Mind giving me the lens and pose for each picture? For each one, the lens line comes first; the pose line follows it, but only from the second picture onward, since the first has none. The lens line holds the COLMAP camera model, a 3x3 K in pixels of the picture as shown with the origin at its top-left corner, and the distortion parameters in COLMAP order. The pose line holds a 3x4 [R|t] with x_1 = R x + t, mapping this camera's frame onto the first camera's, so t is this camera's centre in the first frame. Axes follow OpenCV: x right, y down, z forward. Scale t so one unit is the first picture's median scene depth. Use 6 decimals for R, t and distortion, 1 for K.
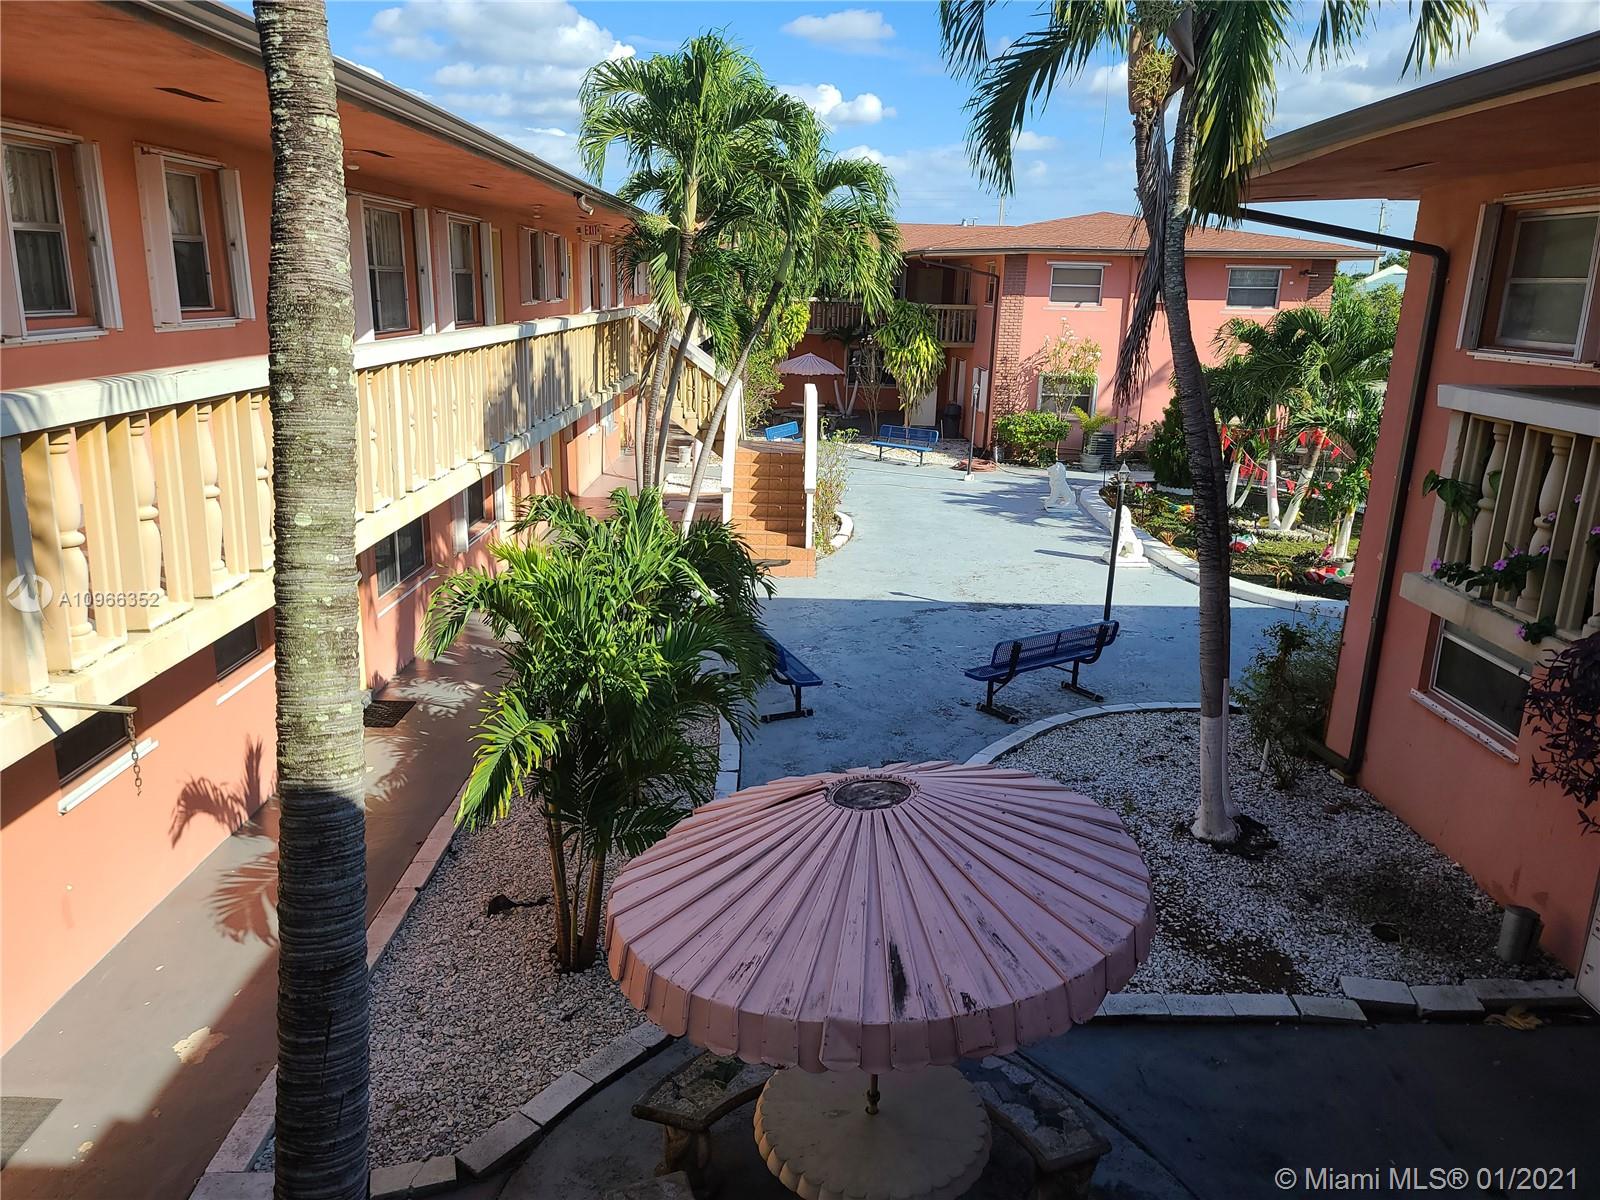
lens RADIAL K [[1183.7, 0, 800.0], [0, 1183.7, 600.0], [0, 0, 1]] dist [0.089542, -0.043211]
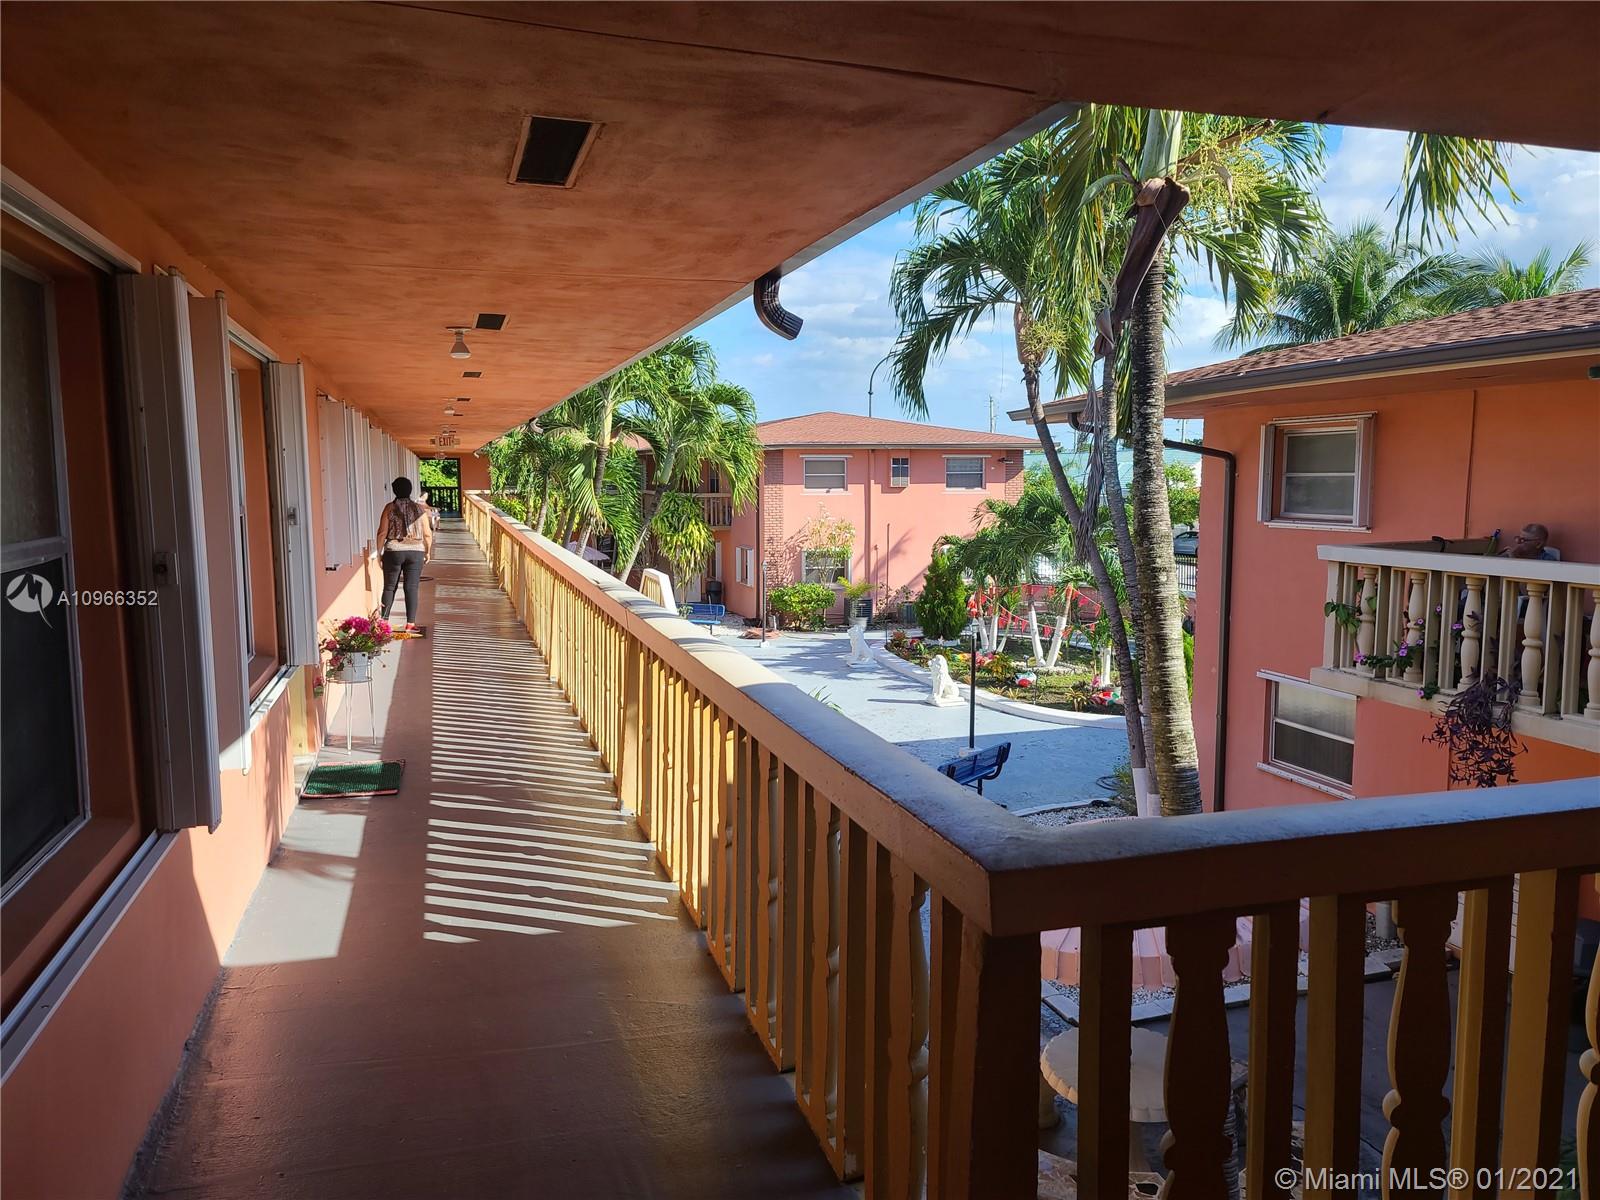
lens RADIAL K [[1183.7, 0, 800.0], [0, 1183.7, 600.0], [0, 0, 1]] dist [0.089542, -0.043211]
pose [[0.958130, -0.062569, 0.279413, -0.181413], [0.103298, 0.985651, -0.133501, 0.009684], [-0.267051, 0.156774, 0.950845, -0.092868]]
